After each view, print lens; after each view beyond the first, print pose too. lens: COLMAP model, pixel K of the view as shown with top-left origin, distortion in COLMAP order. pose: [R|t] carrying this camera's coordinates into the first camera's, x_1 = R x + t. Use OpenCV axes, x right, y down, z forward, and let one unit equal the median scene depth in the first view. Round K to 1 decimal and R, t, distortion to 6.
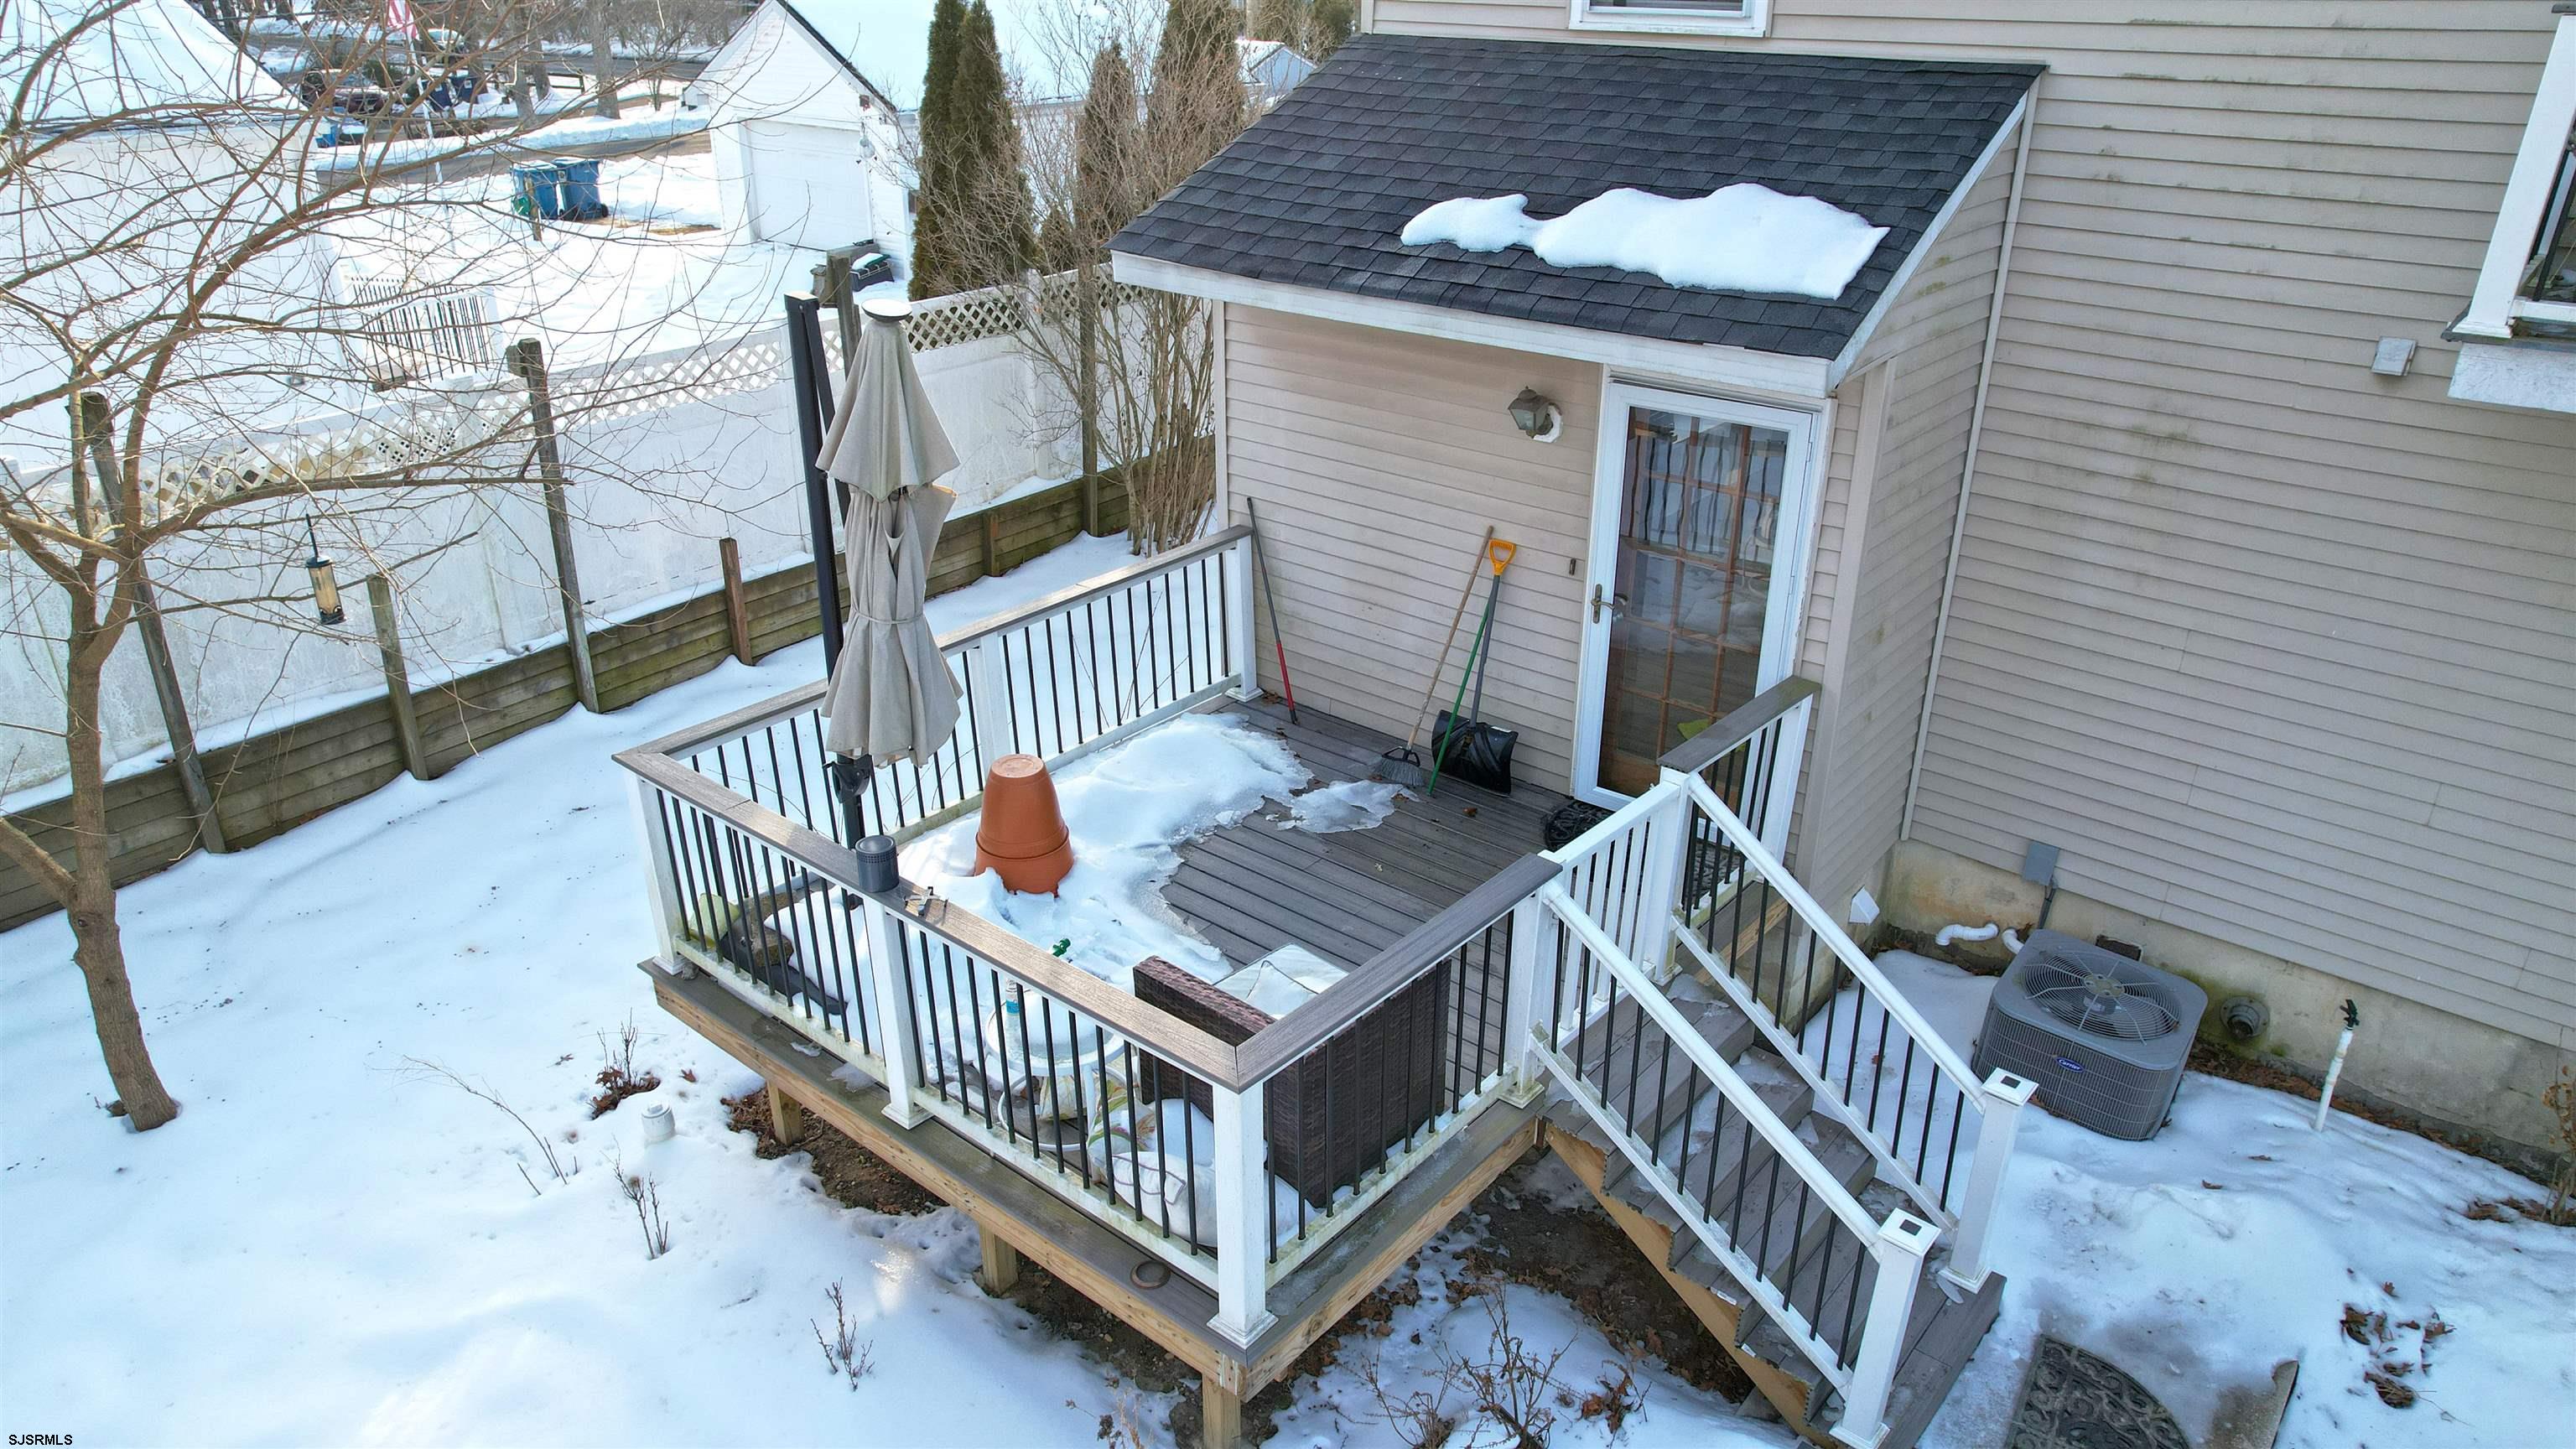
lens RADIAL K [[1646.9, 0, 1288.0], [0, 1646.9, 738.0], [0, 0, 1]] dist [-0.072404, 0.063208]
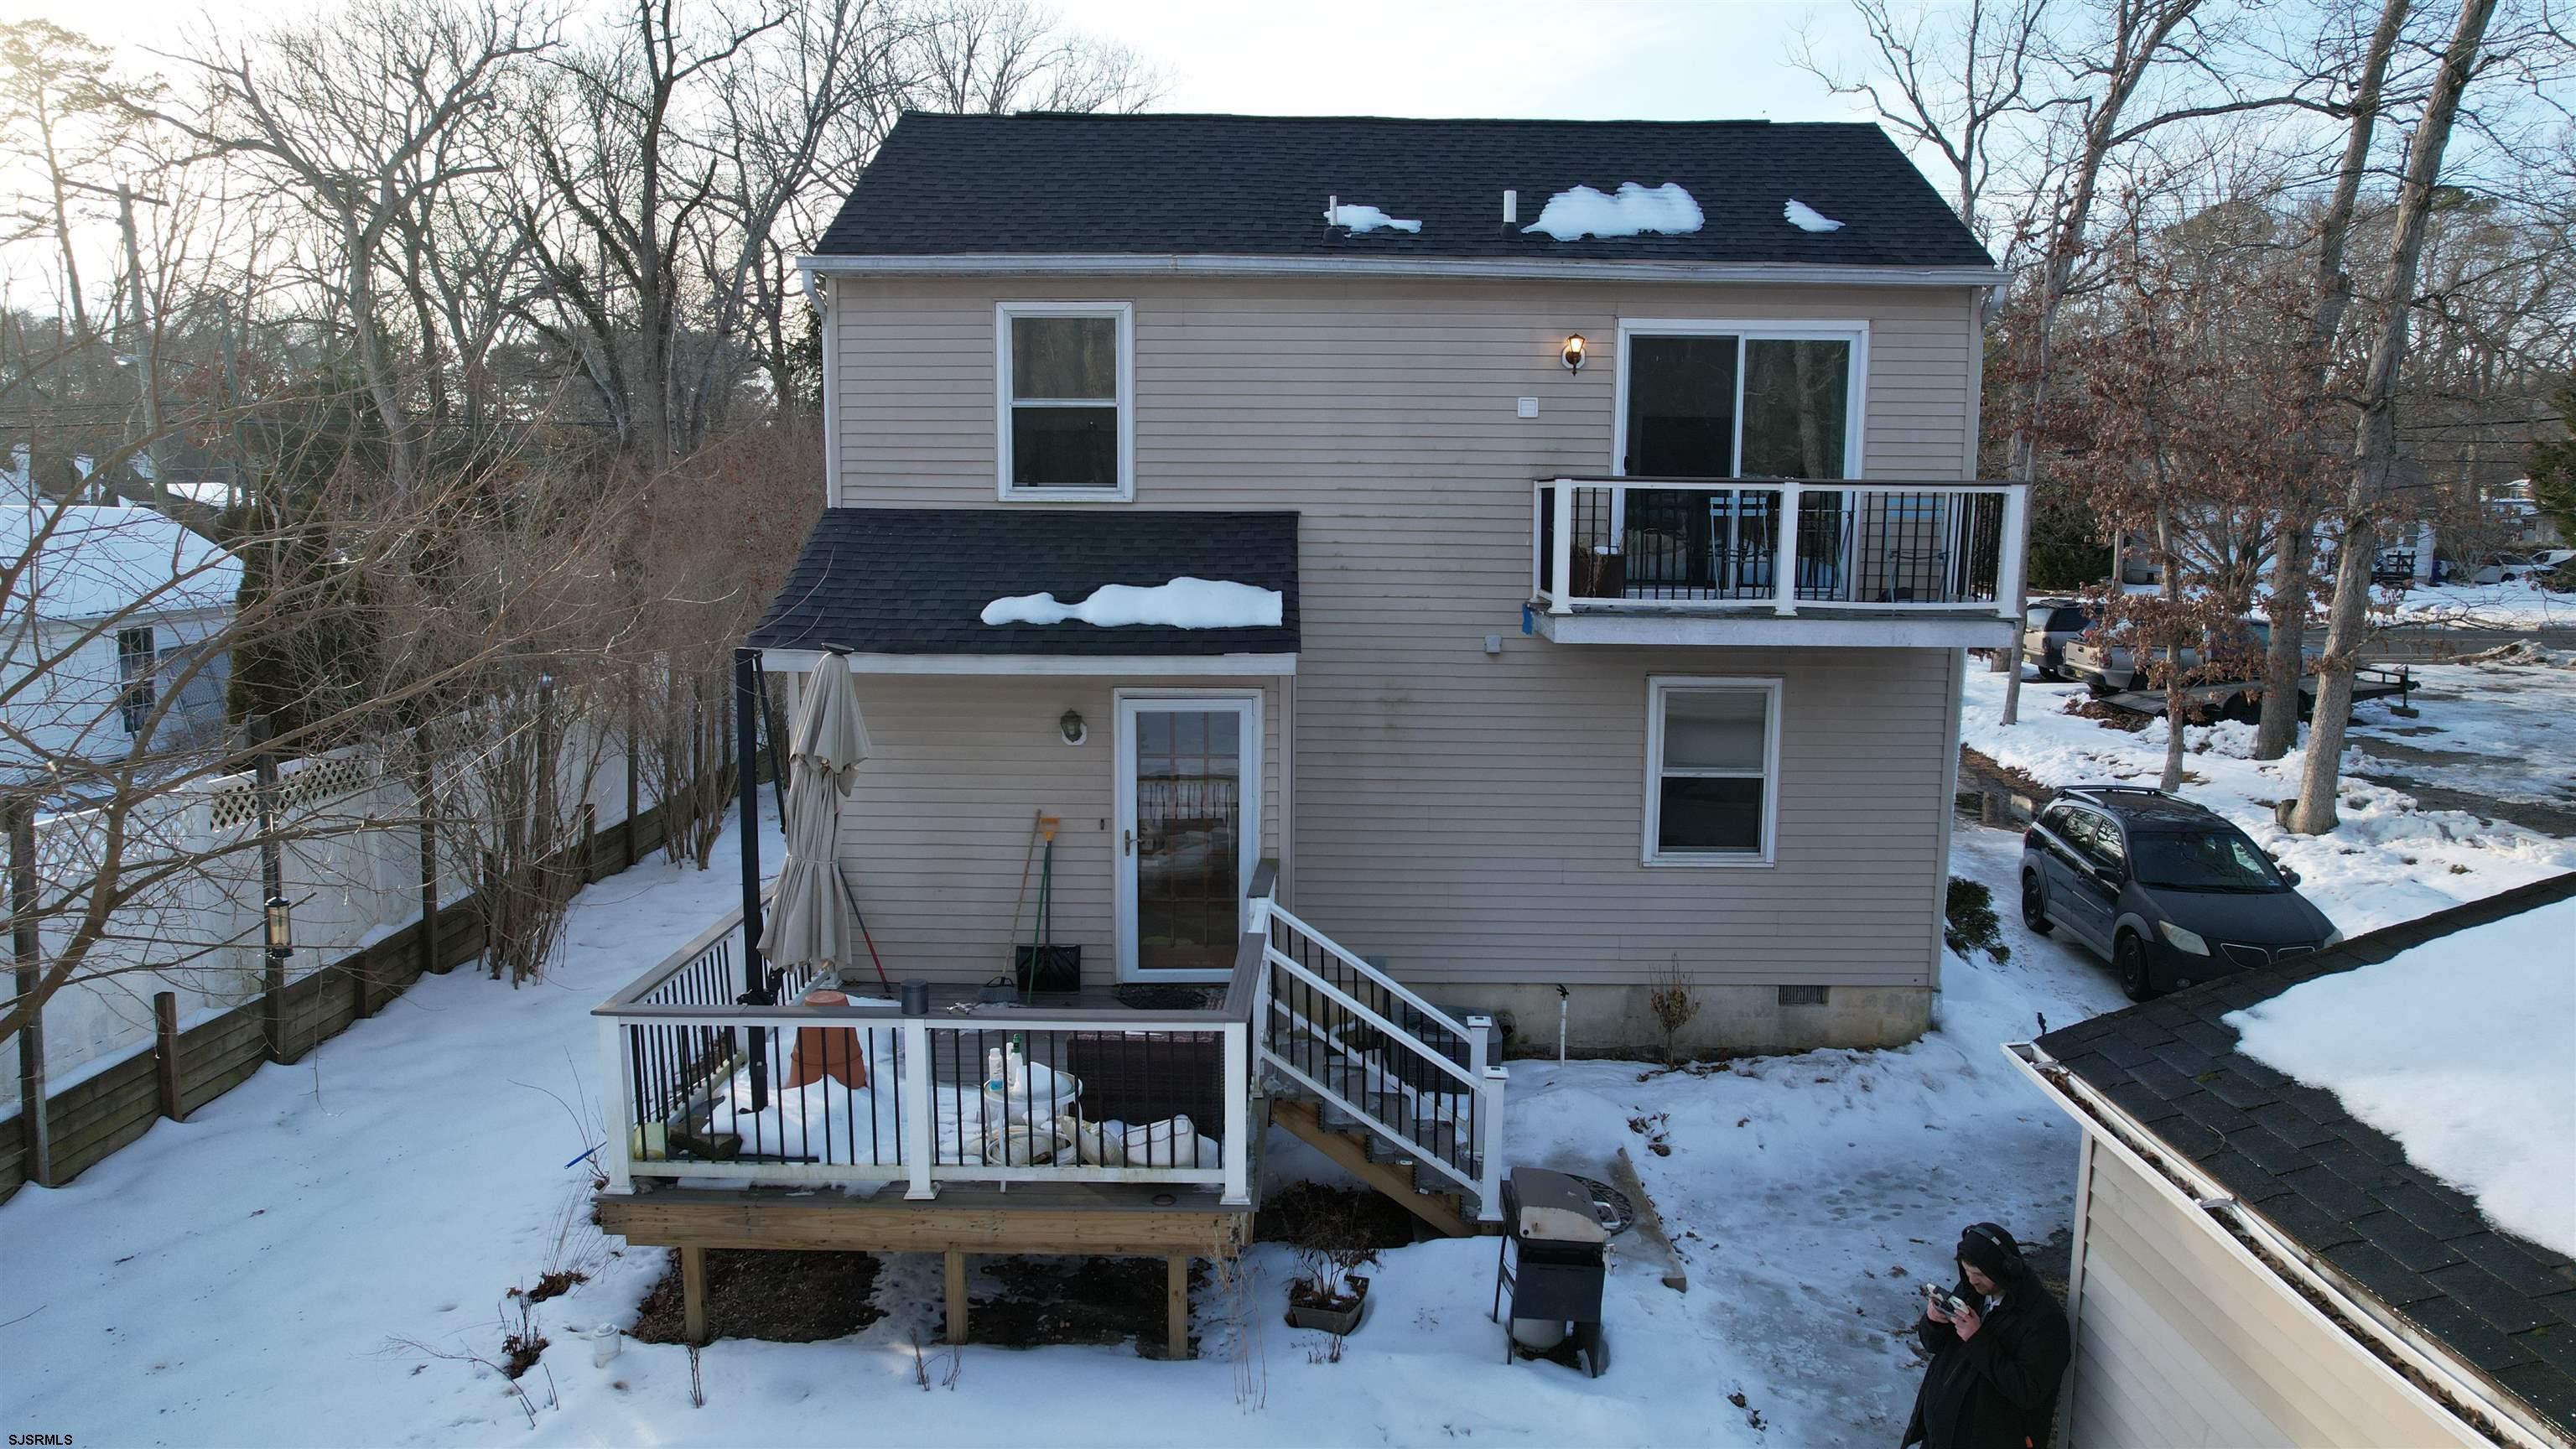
lens RADIAL K [[1646.9, 0, 1288.0], [0, 1646.9, 738.0], [0, 0, 1]] dist [-0.072404, 0.063208]
pose [[0.778131, -0.085292, 0.622284, -0.687638], [0.266147, 0.942171, -0.203666, 0.191488], [-0.568927, 0.324098, 0.755832, -0.302341]]
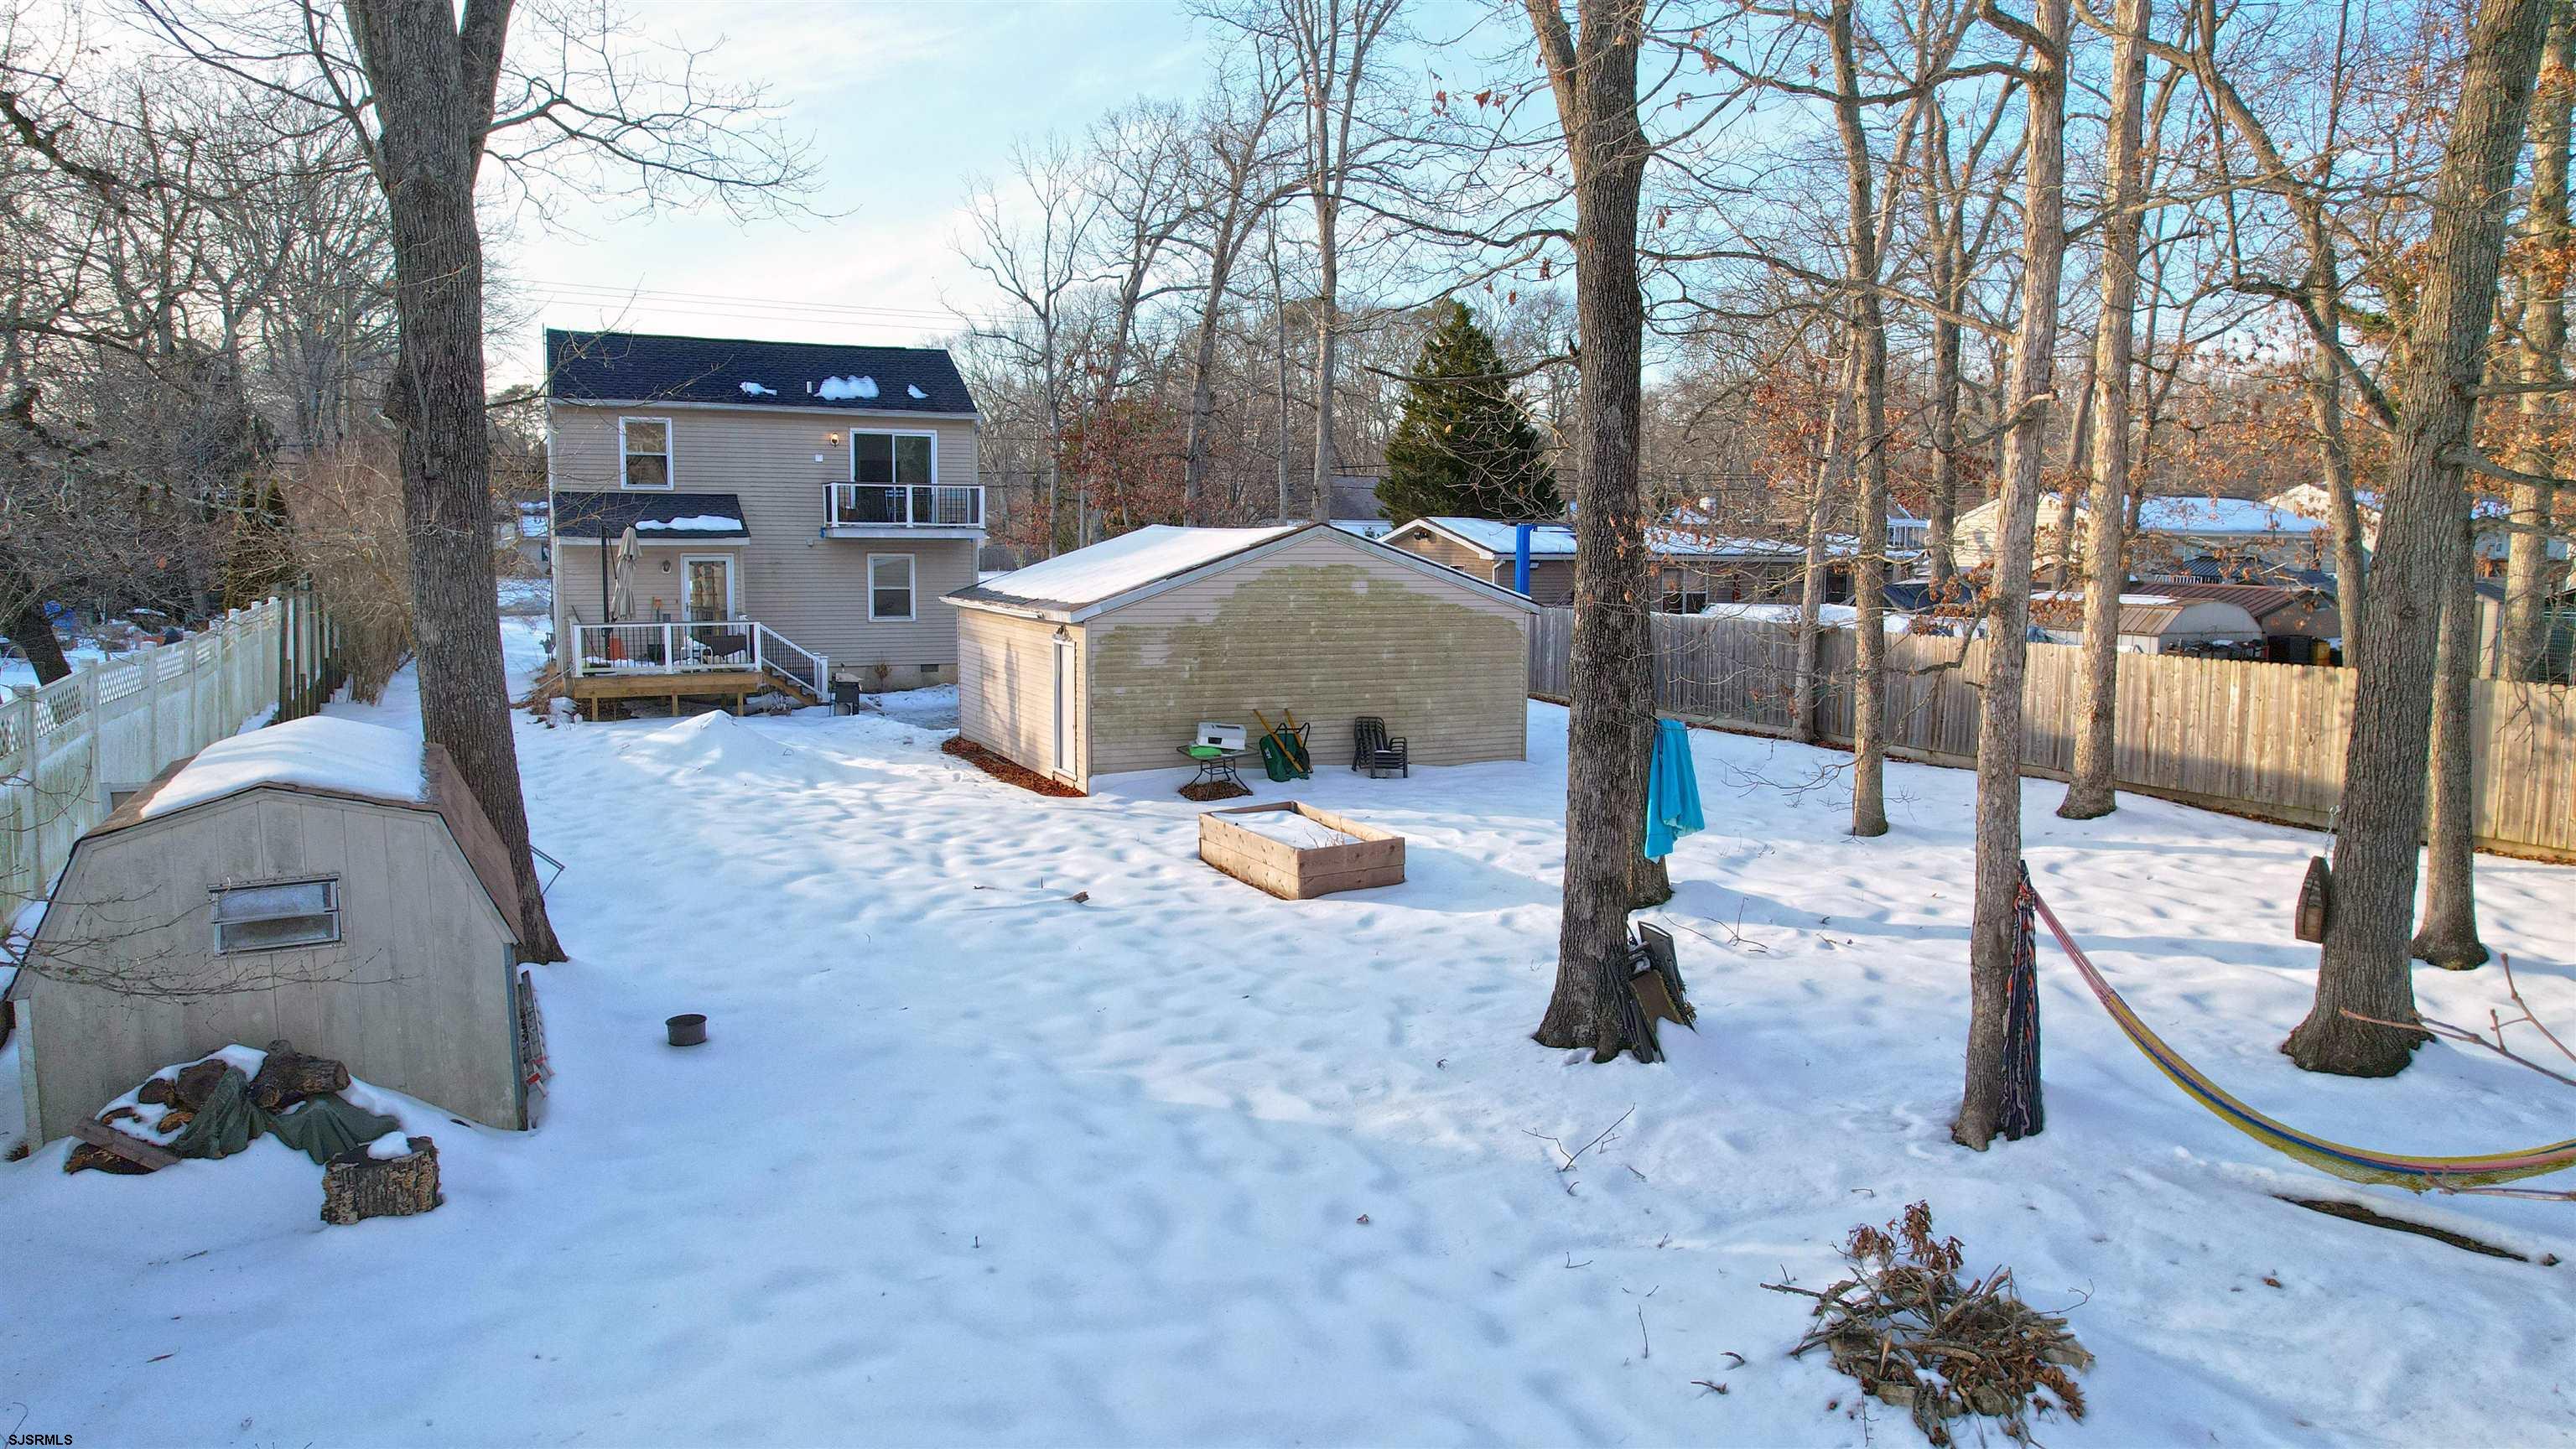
lens RADIAL K [[1646.9, 0, 1288.0], [0, 1646.9, 738.0], [0, 0, 1]] dist [-0.072404, 0.063208]
pose [[0.427080, -0.105595, 0.898027, -3.311547], [0.383082, 0.920752, -0.073917, 1.266633], [-0.819055, 0.375586, 0.433686, -2.241505]]
